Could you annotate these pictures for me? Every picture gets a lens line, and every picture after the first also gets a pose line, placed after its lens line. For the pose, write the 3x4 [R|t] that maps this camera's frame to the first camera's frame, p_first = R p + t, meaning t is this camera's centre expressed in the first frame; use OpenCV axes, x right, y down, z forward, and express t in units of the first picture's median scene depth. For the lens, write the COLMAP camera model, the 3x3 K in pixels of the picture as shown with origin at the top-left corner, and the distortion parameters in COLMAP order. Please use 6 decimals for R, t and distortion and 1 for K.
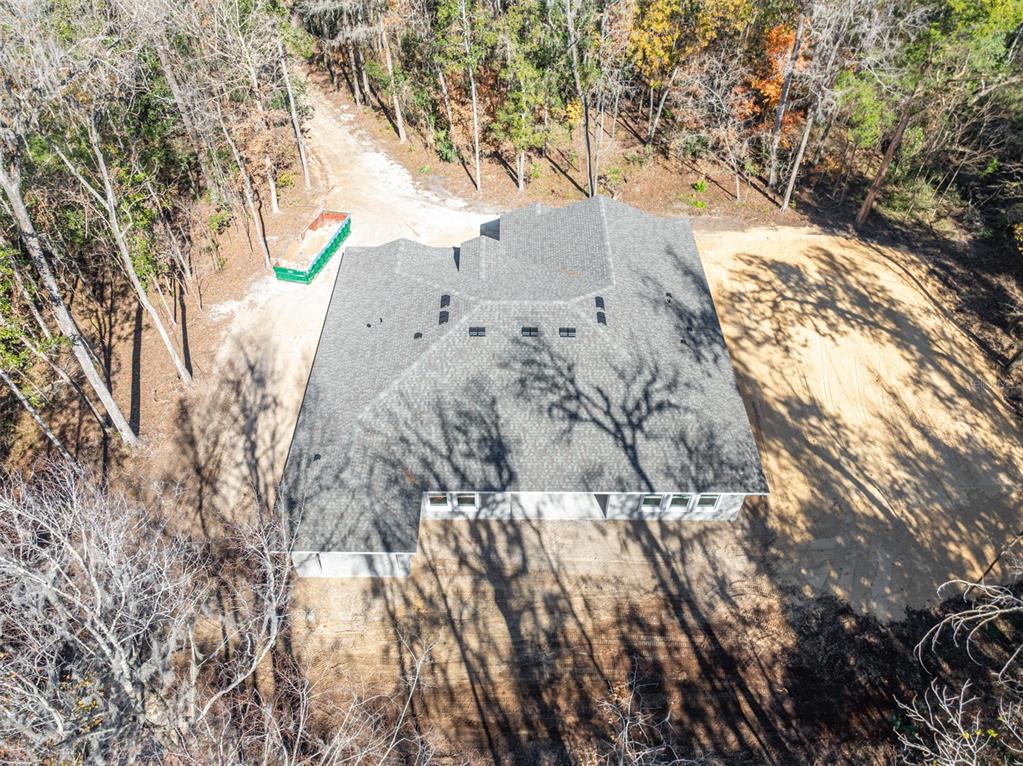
lens RADIAL K [[720.9, 0, 517.7], [0, 720.9, 375.8], [0, 0, 1]] dist [-0.030155, 0.015266]
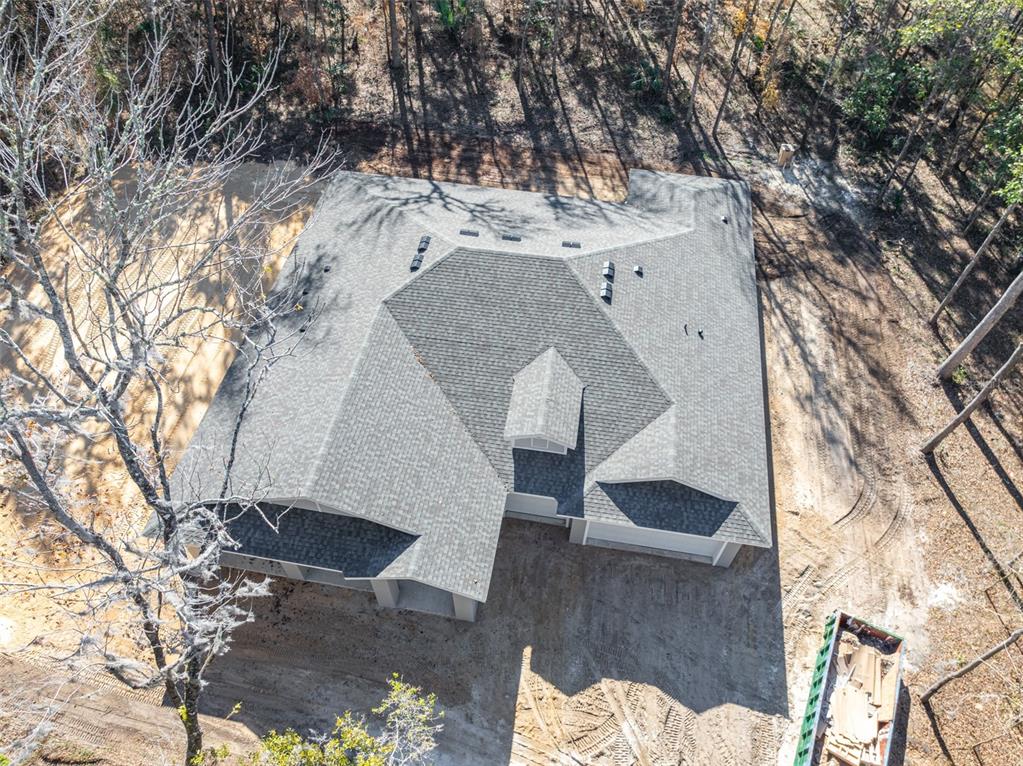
lens RADIAL K [[720.9, 0, 508.9], [0, 720.9, 379.8], [0, 0, 1]] dist [-0.030155, 0.015266]
pose [[-0.984983, -0.152247, 0.081425, -0.078519], [0.101348, -0.128041, 0.986577, -0.959153], [-0.139778, 0.980013, 0.141548, 1.059890]]
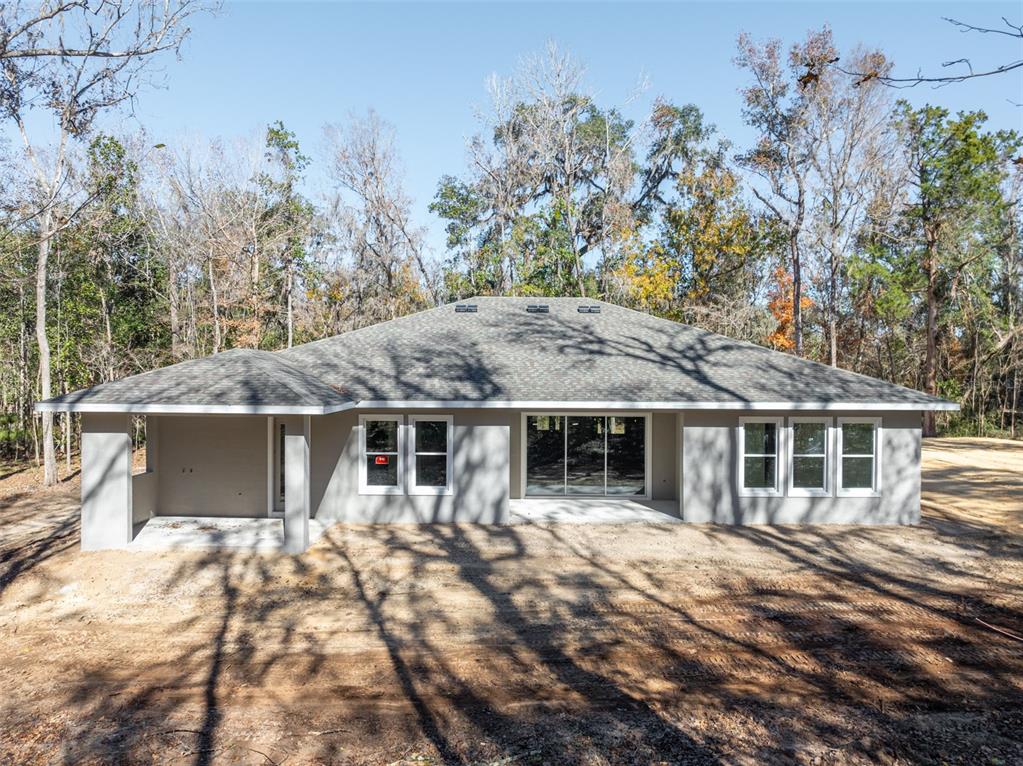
lens RADIAL K [[720.9, 0, 525.4], [0, 720.9, 378.8], [0, 0, 1]] dist [-0.030155, 0.015266]
pose [[0.999940, -0.005486, 0.009499, 0.007055], [0.010621, 0.700662, -0.713415, 0.521164], [-0.002742, 0.713473, 0.700678, 0.543599]]
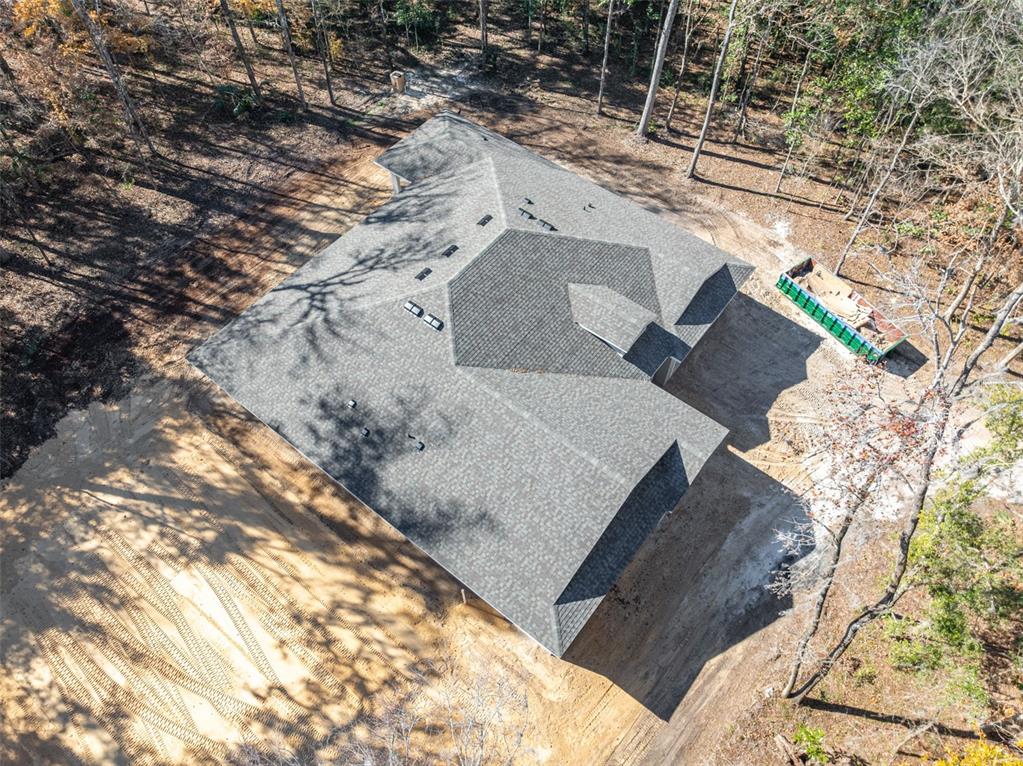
lens RADIAL K [[720.9, 0, 514.6], [0, 720.9, 389.8], [0, 0, 1]] dist [-0.030155, 0.015266]
pose [[-0.621395, 0.638900, -0.453514, 0.516844], [-0.578686, 0.015965, 0.815394, -0.893887], [0.528195, 0.769124, 0.359802, 0.857367]]
